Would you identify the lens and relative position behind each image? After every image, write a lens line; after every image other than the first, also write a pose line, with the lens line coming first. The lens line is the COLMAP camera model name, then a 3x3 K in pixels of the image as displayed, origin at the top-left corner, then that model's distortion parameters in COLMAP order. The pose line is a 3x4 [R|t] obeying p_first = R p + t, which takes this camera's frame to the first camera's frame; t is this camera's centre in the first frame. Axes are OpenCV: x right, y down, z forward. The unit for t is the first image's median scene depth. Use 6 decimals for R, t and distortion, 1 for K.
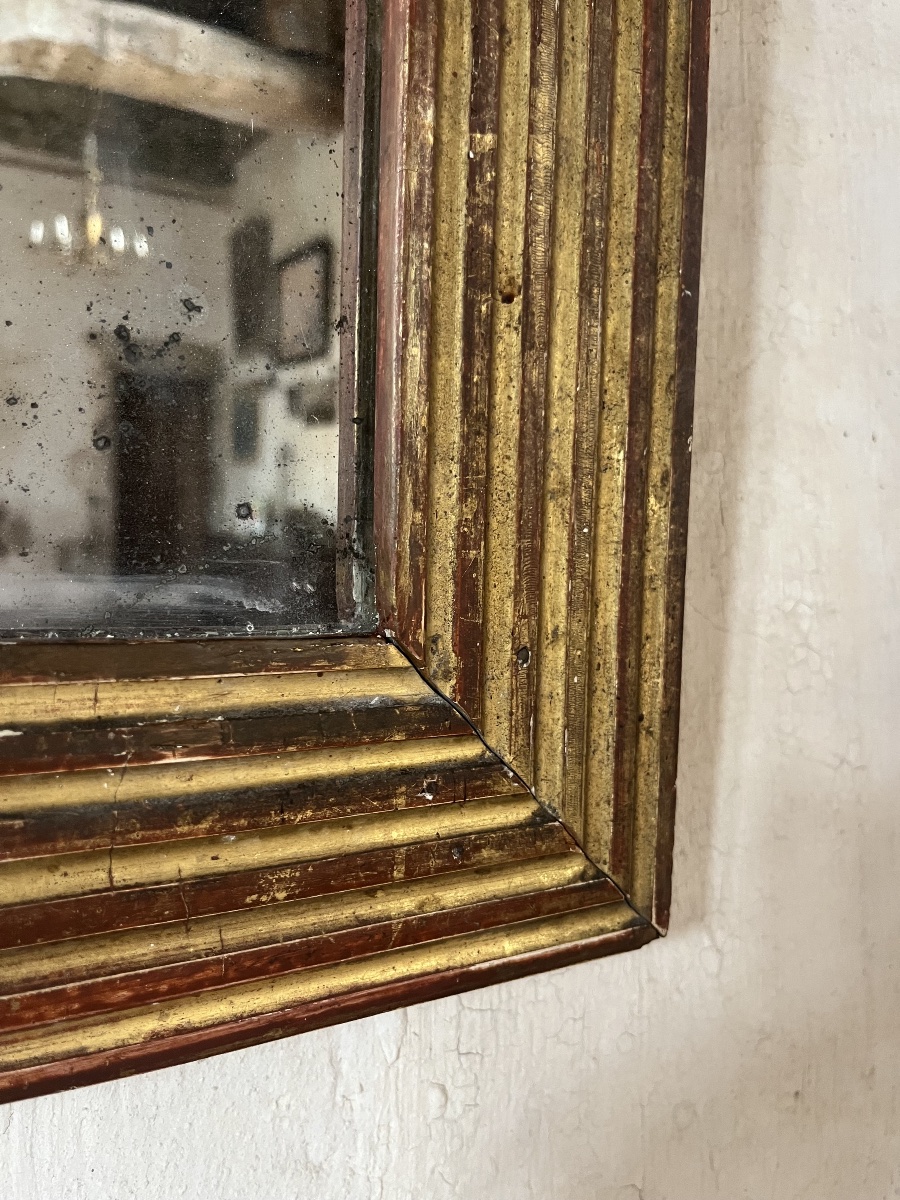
lens RADIAL K [[915.5, 0, 443.3], [0, 915.5, 624.9], [0, 0, 1]] dist [0.045717, -0.044229]
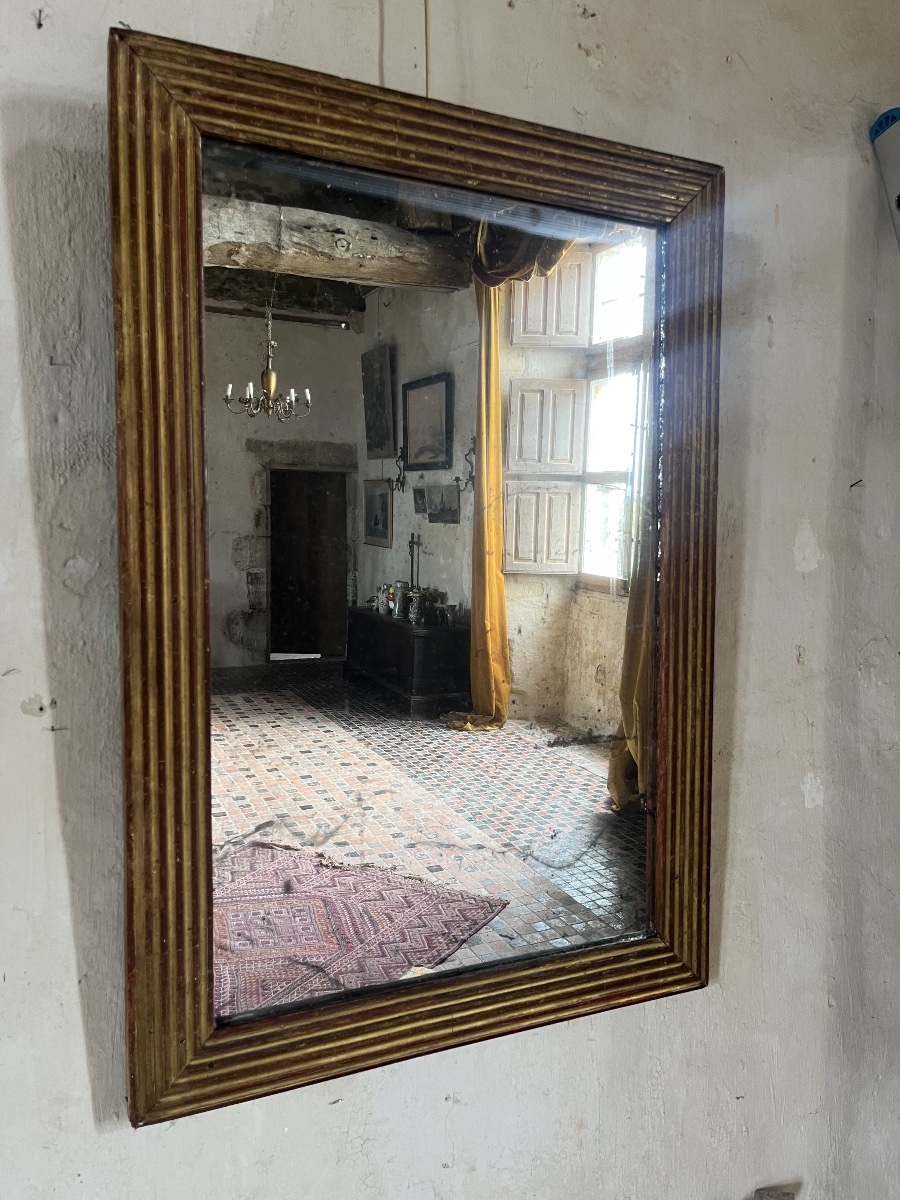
lens RADIAL K [[915.5, 0, 445.7], [0, 915.5, 604.9], [0, 0, 1]] dist [0.045717, -0.044229]
pose [[0.996454, -0.012669, -0.083182, -0.822430], [0.010388, 0.999559, -0.027801, -1.798081], [0.083498, 0.026839, 0.996146, -4.671083]]
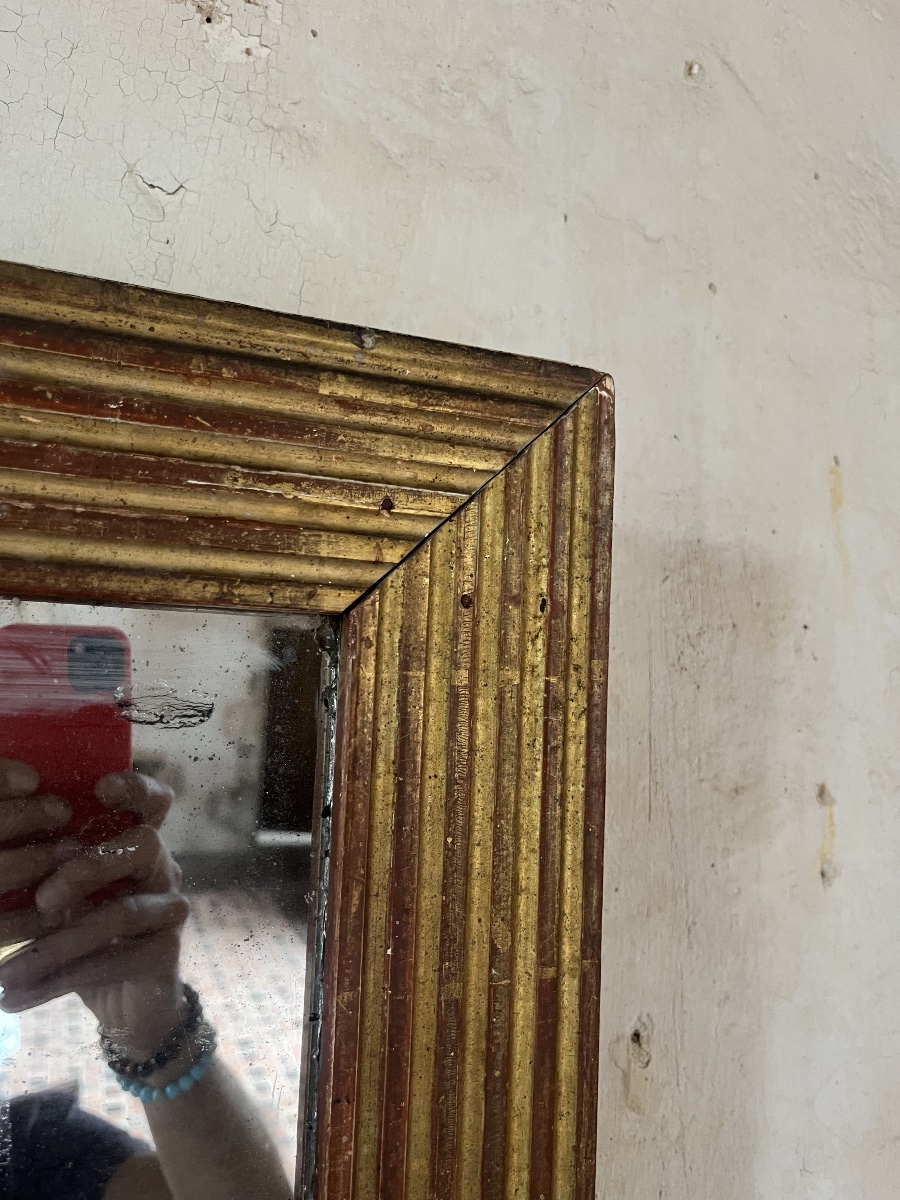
lens RADIAL K [[915.5, 0, 444.5], [0, 915.5, 599.9], [0, 0, 1]] dist [0.045717, -0.044229]
pose [[0.988728, 0.003696, -0.149674, 0.327450], [-0.028843, 0.985670, -0.166199, -3.907976], [0.146915, 0.168643, 0.974667, -0.558305]]
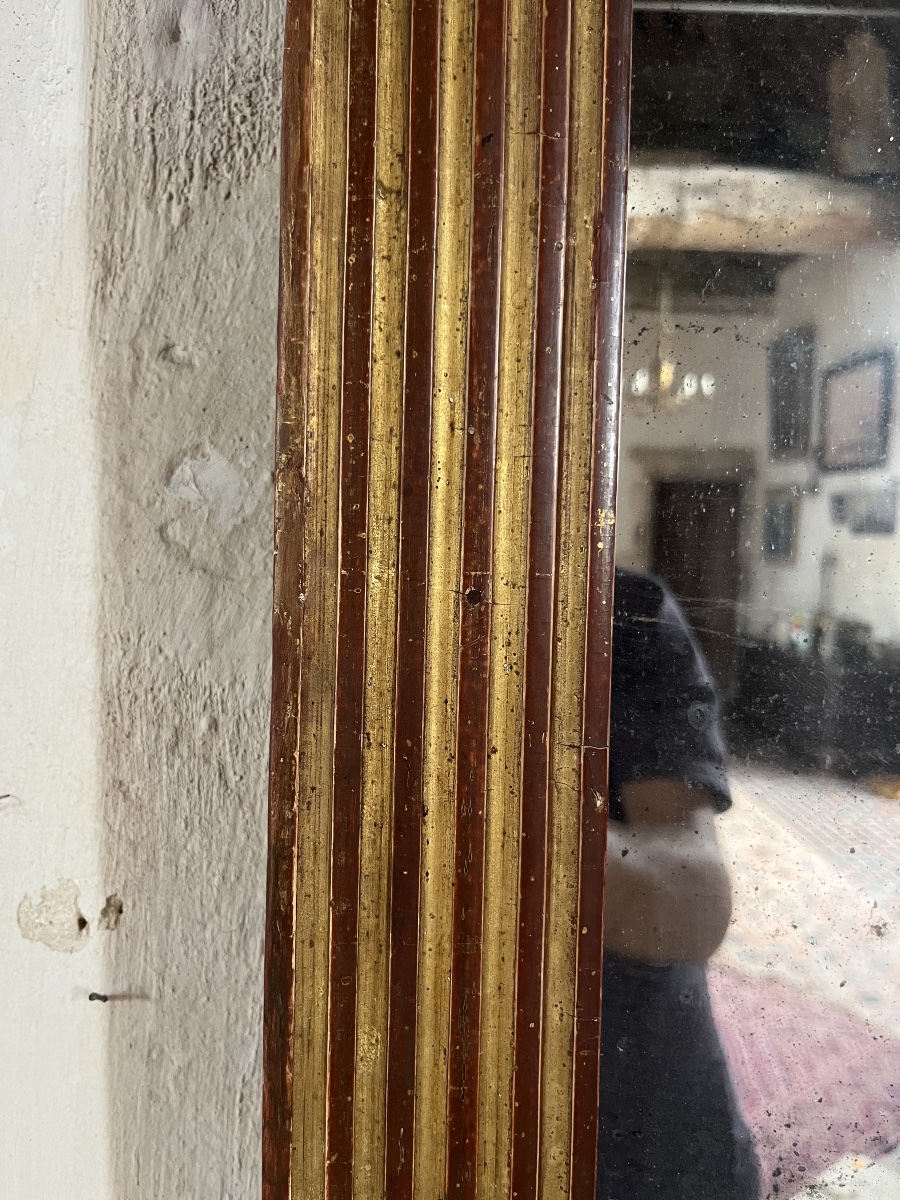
lens RADIAL K [[915.5, 0, 451.7], [0, 915.5, 612.3], [0, 0, 1]] dist [0.045717, -0.044229]
pose [[0.888595, 0.022446, -0.458143, -1.951331], [-0.045264, 0.998218, -0.038884, -1.885924], [0.456453, 0.055290, 0.888028, -1.535315]]
